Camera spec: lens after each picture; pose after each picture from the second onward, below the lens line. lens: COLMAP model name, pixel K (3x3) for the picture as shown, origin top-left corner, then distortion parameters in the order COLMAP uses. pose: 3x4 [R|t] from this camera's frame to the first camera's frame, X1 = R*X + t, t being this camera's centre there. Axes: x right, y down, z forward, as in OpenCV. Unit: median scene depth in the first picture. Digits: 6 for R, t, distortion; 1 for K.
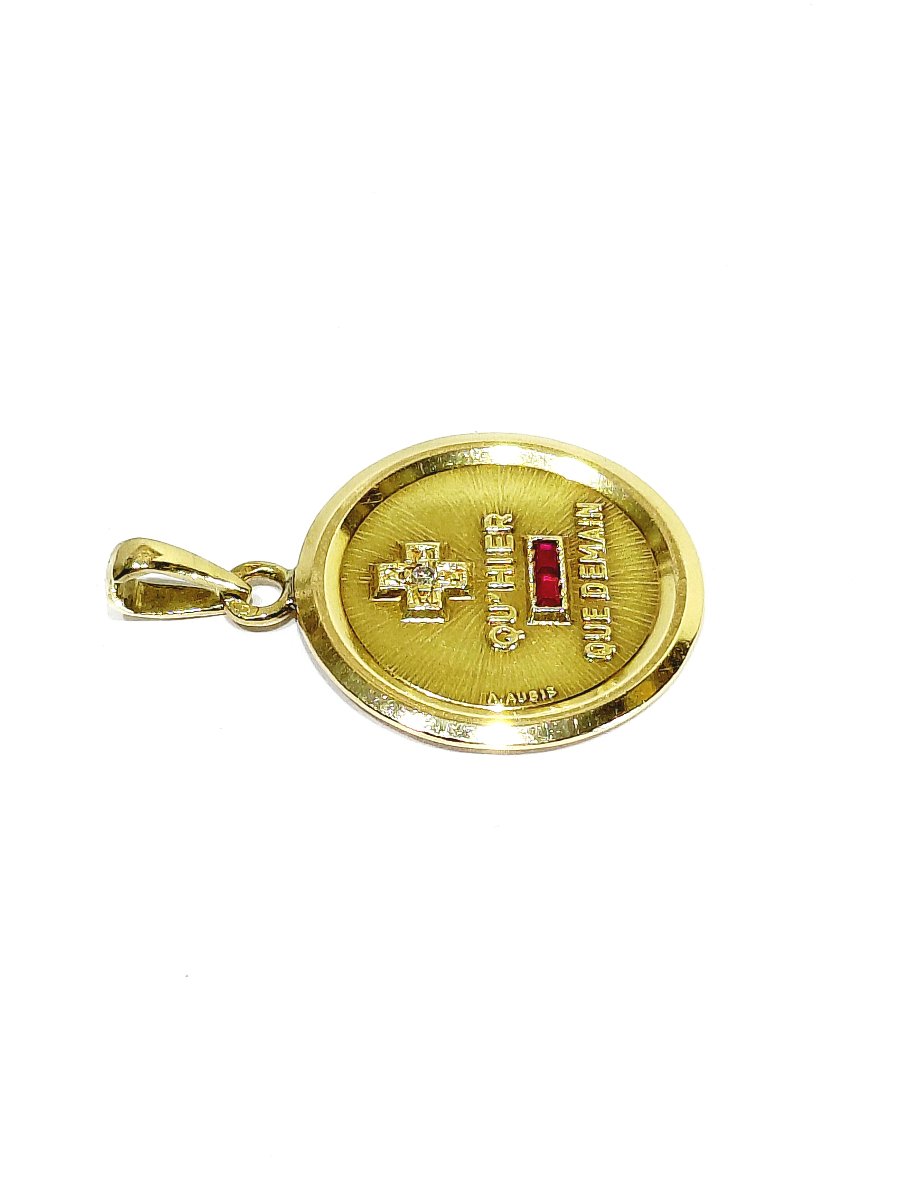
lens RADIAL K [[1379.1, 0, 450.0], [0, 1379.1, 600.0], [0, 0, 1]] dist [0.001445, -0.003680]
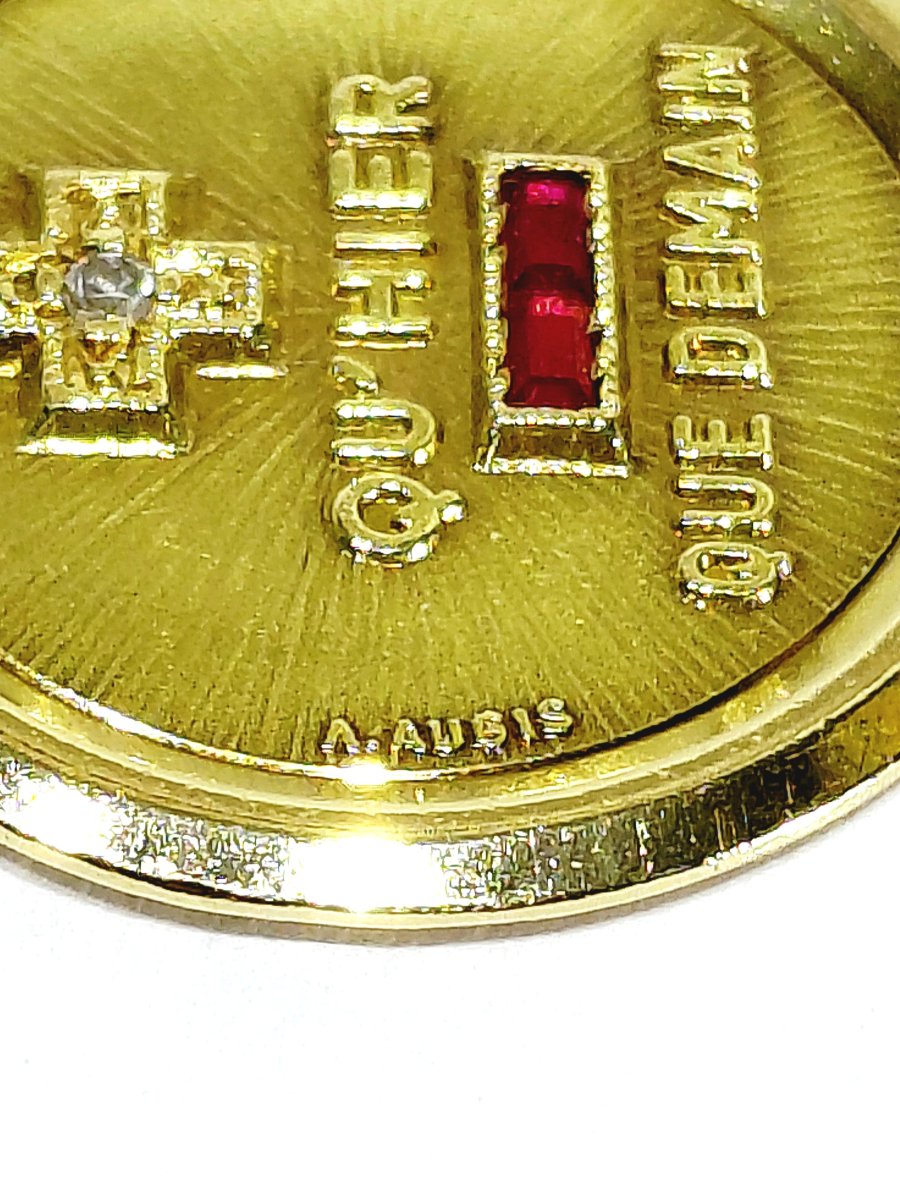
lens RADIAL K [[1379.1, 0, 450.0], [0, 1379.1, 600.0], [0, 0, 1]] dist [0.001445, -0.003680]
pose [[0.996754, 0.030942, 0.074322, 0.031584], [-0.024546, 0.996038, -0.085471, 0.067492], [-0.076673, 0.083369, 0.993565, 0.728067]]
